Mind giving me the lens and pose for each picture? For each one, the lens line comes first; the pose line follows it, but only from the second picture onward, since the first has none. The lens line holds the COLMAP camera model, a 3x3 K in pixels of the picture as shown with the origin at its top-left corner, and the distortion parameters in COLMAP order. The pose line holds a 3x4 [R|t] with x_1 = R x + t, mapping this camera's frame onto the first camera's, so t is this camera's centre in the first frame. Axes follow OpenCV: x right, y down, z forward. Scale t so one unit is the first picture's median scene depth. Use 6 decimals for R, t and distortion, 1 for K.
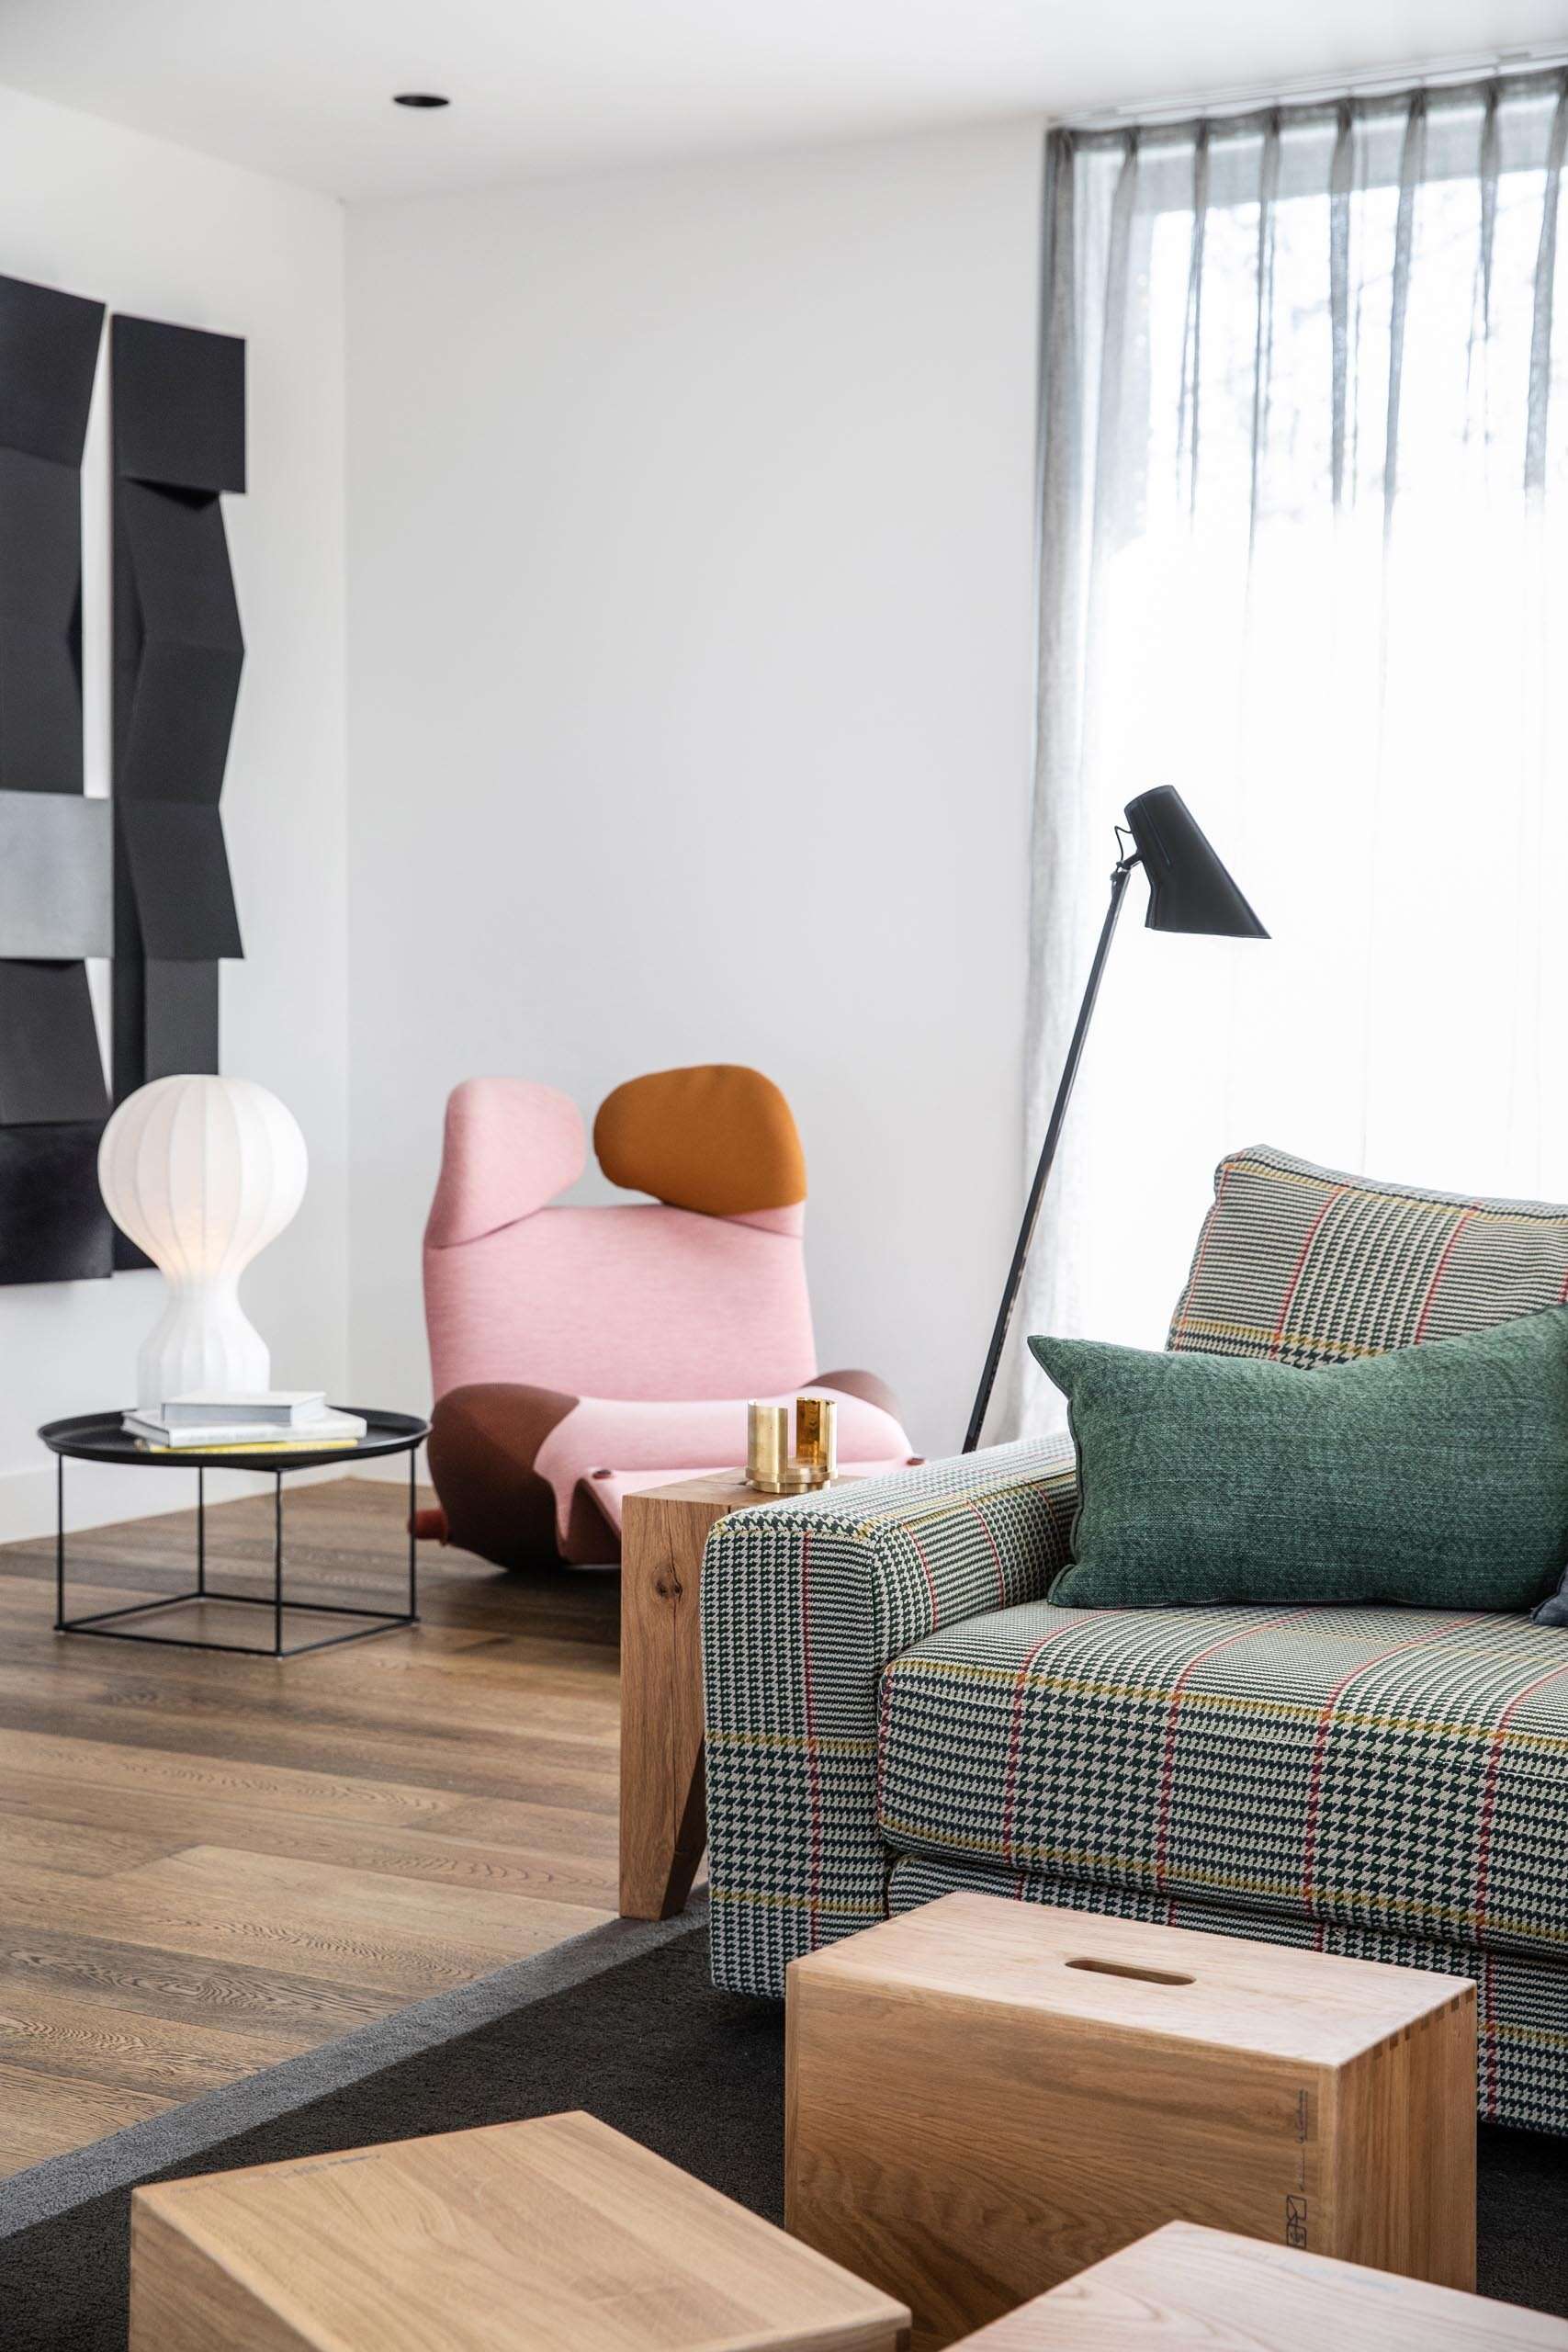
lens RADIAL K [[3585.8, 0, 785.2], [0, 3585.8, 1228.0], [0, 0, 1]] dist [0.140831, -0.004135]
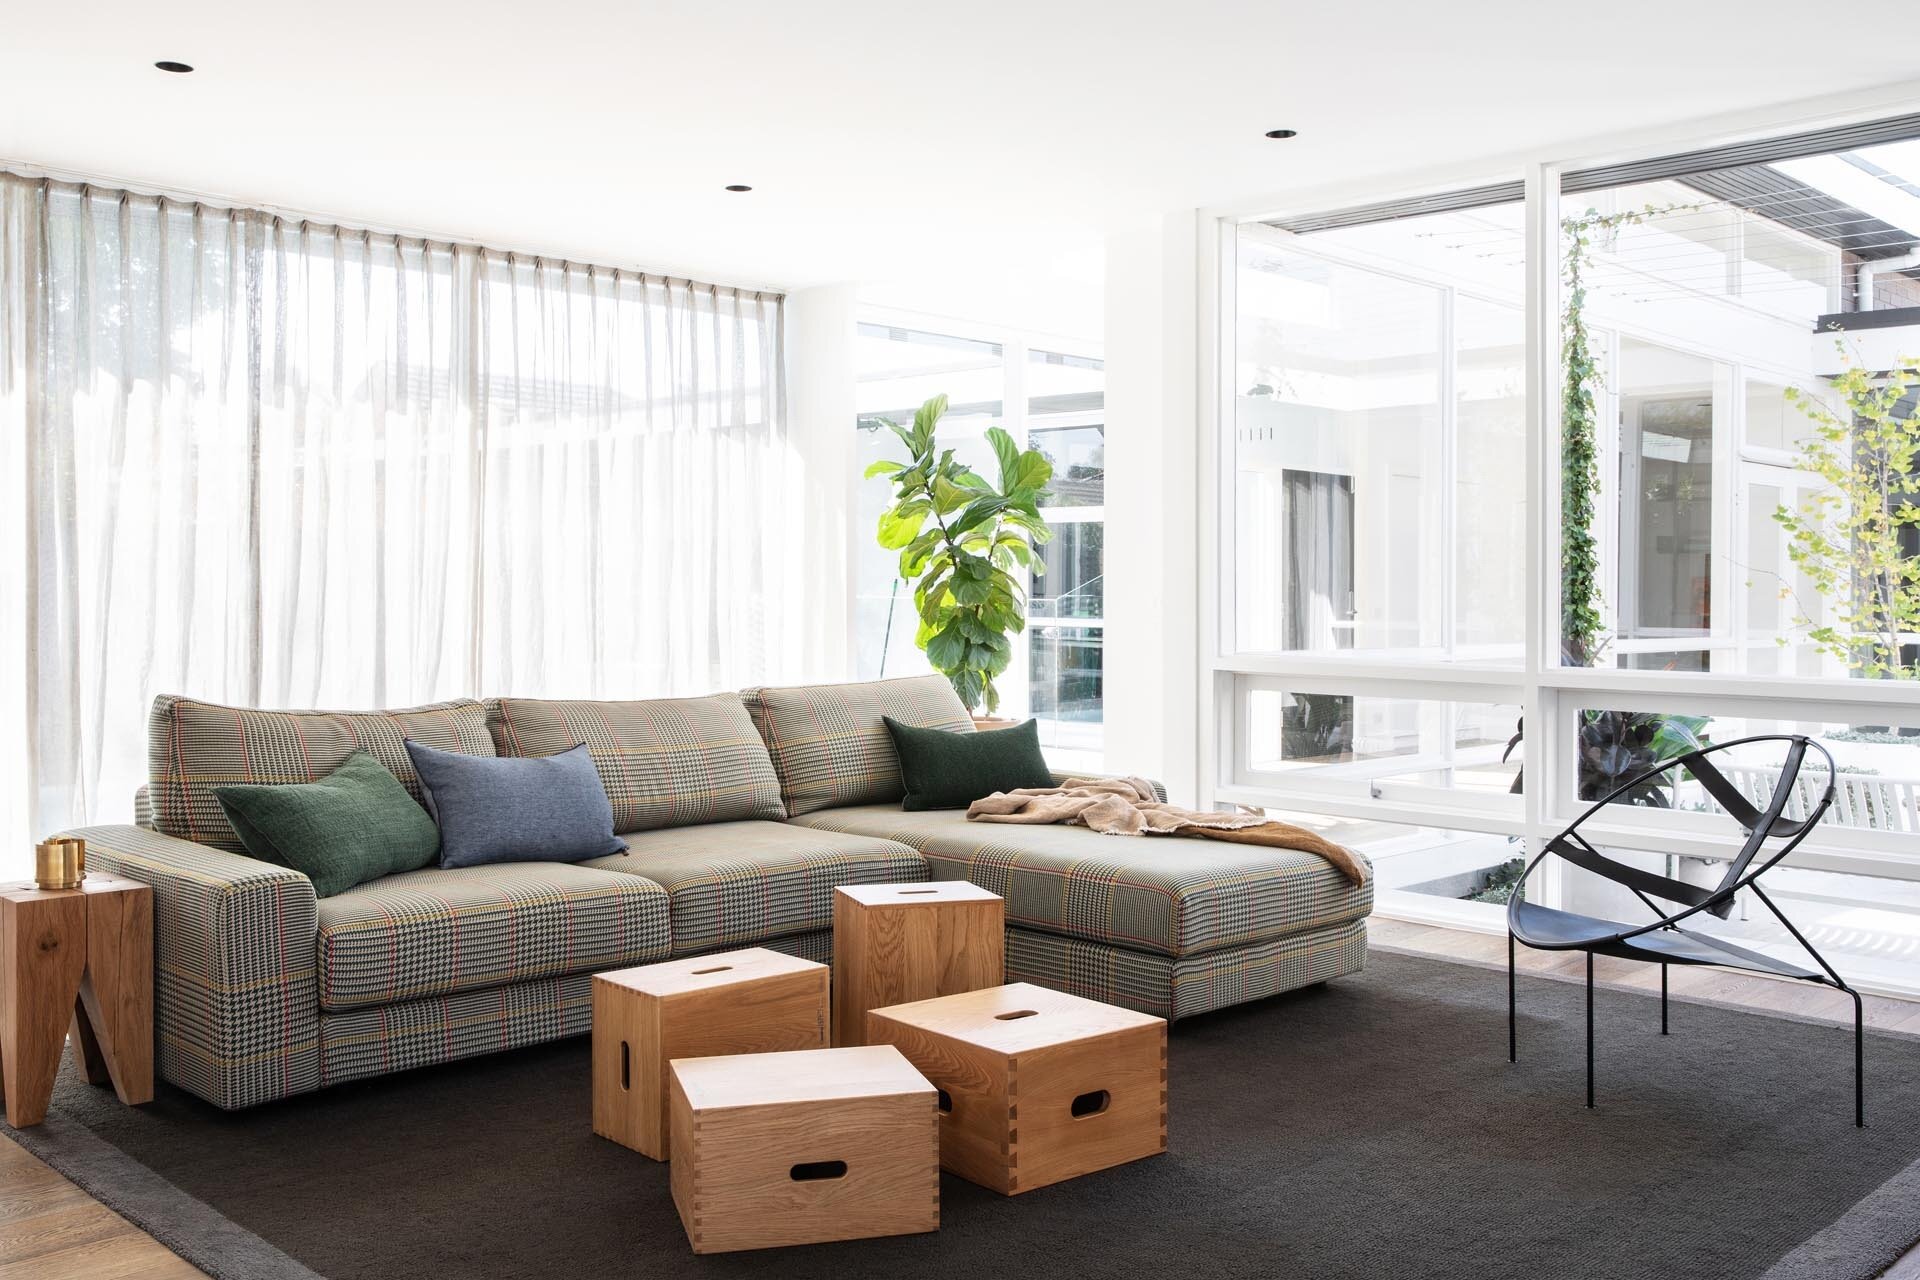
lens RADIAL K [[1764.8, 0, 958.6], [0, 1764.8, 524.0], [0, 0, 1]] dist [-0.019555, 0.091141]
pose [[0.241183, 0.021998, 0.970230, -0.946695], [0.053657, 0.997912, -0.035964, -0.073523], [-0.968995, 0.060734, 0.239499, 0.318808]]
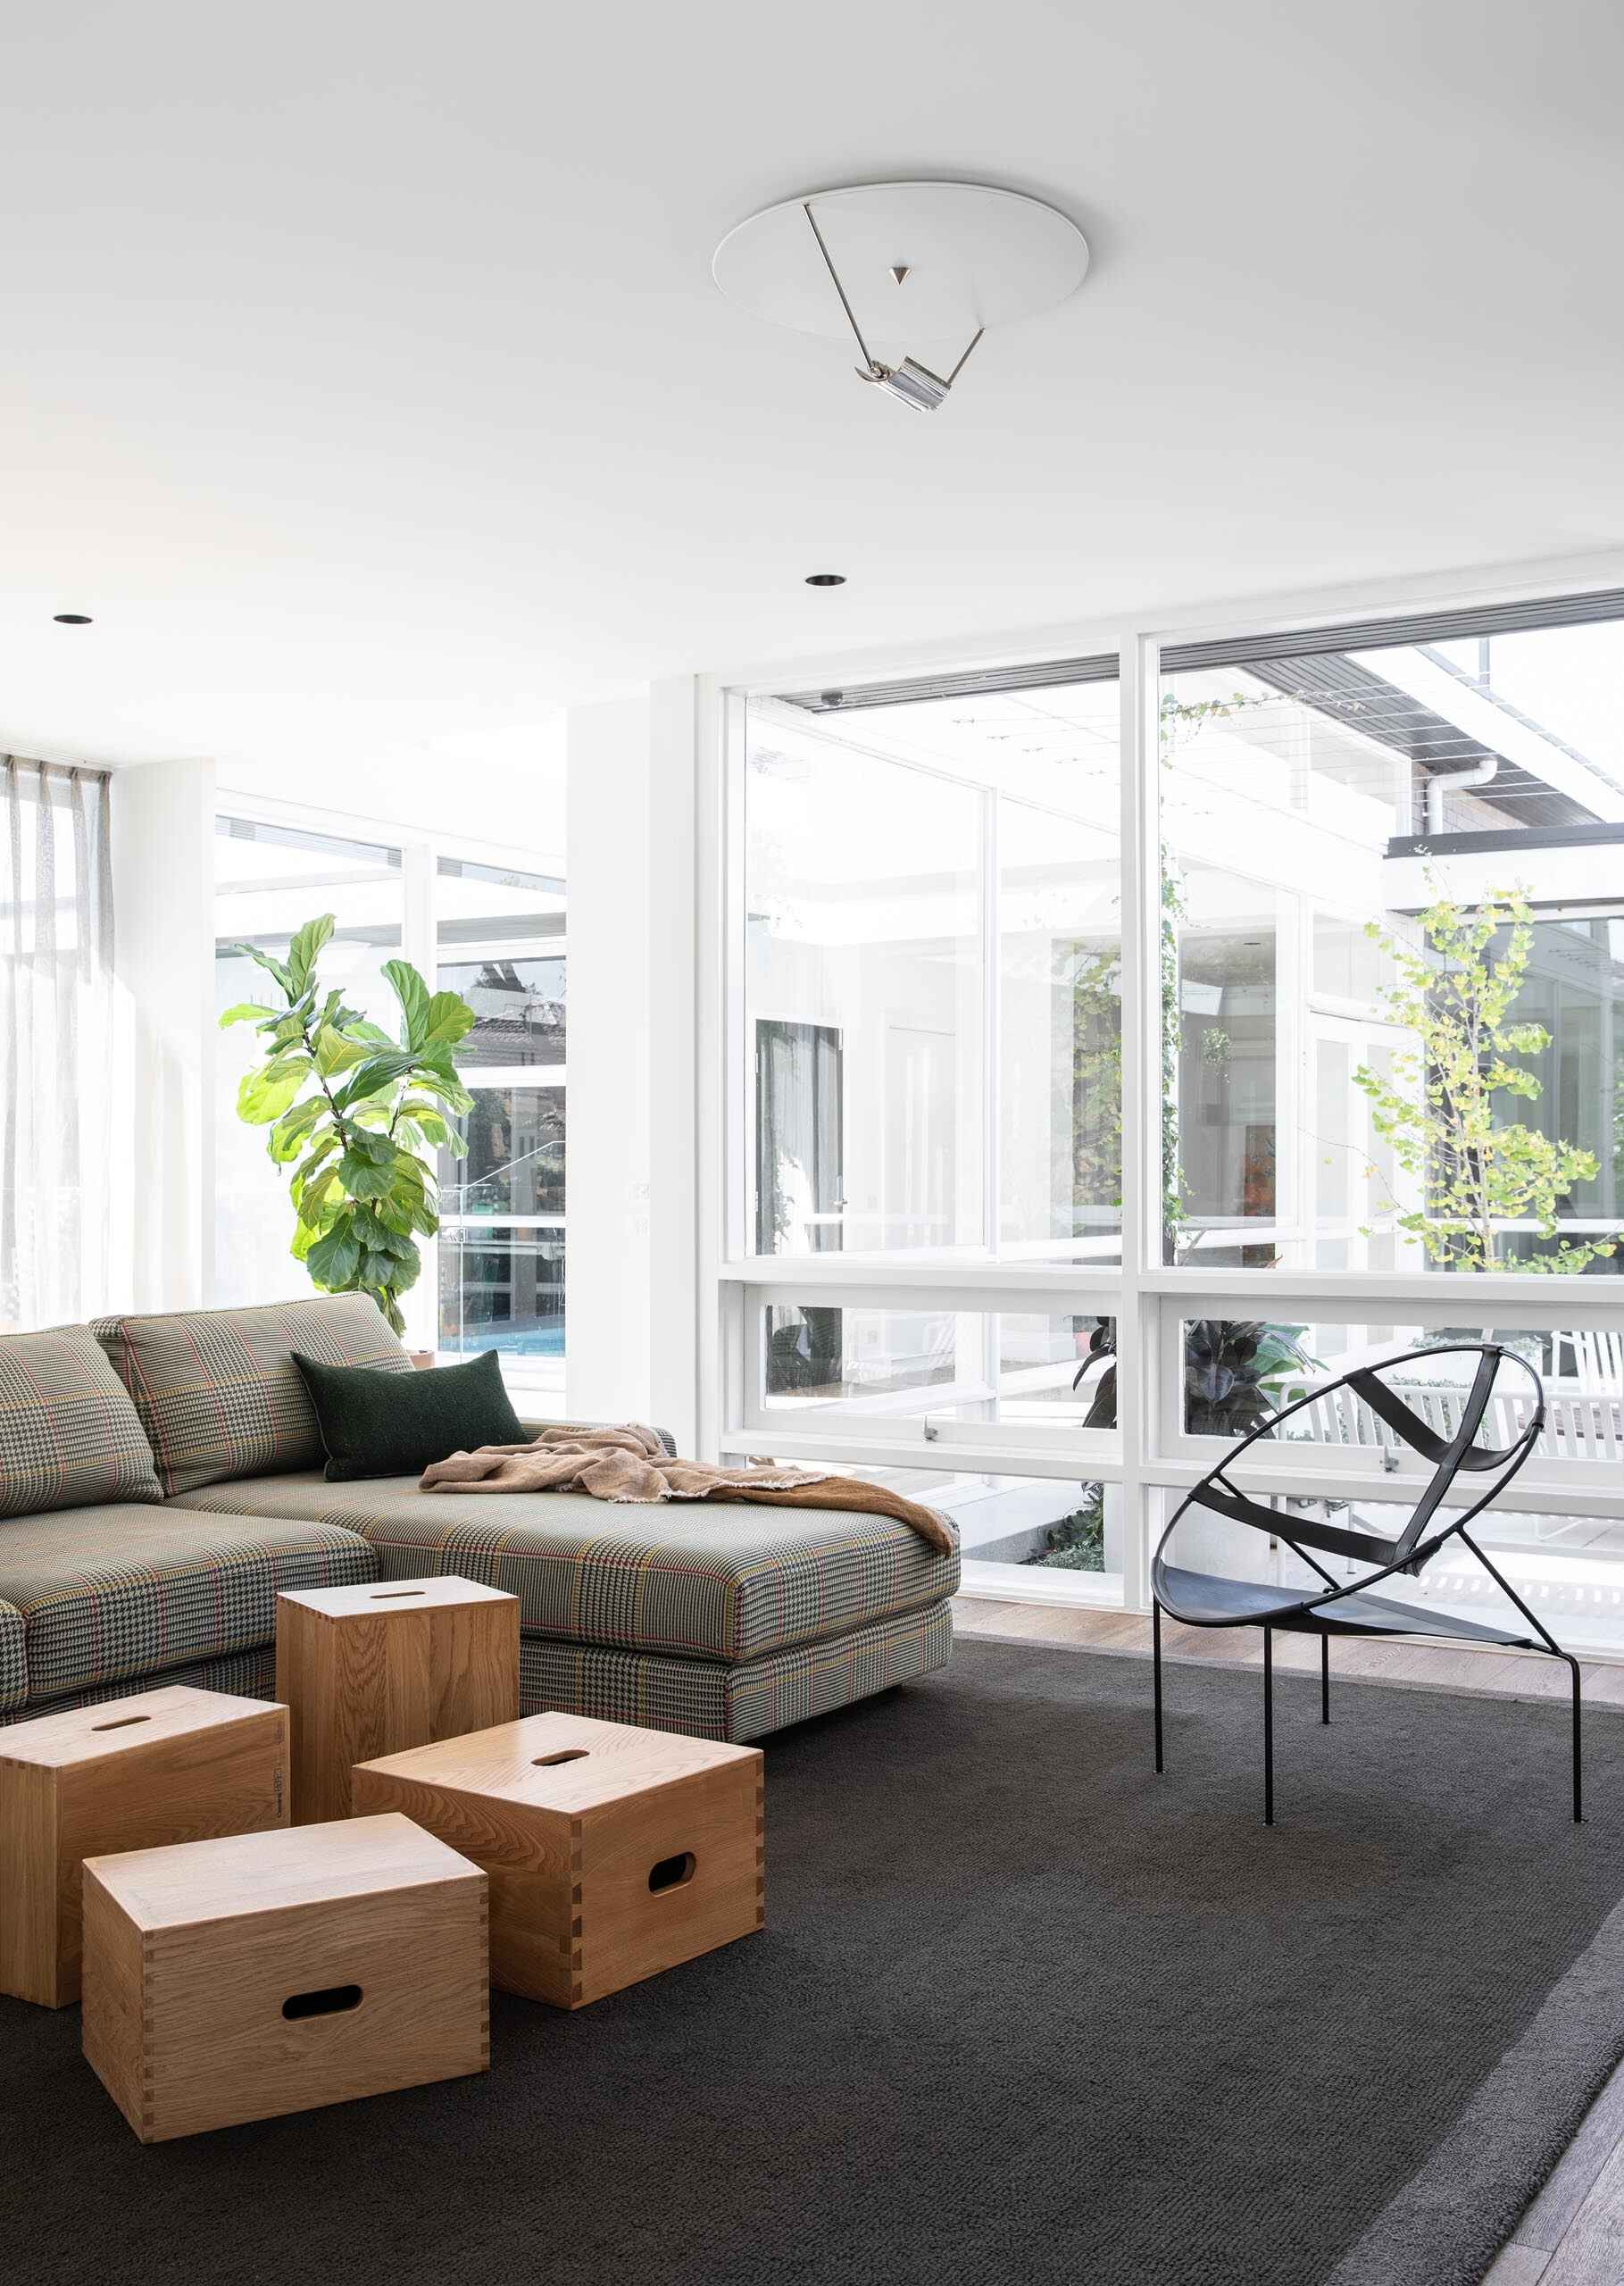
lens RADIAL K [[2279.6, 0, 771.5], [0, 2279.6, 1070.5], [0, 0, 1]] dist [-0.020512, 0.118215]
pose [[0.013160, 0.031777, 0.999408, -0.911590], [0.061990, 0.997546, -0.032534, -0.077626], [-0.997990, 0.062381, 0.011158, 0.431492]]
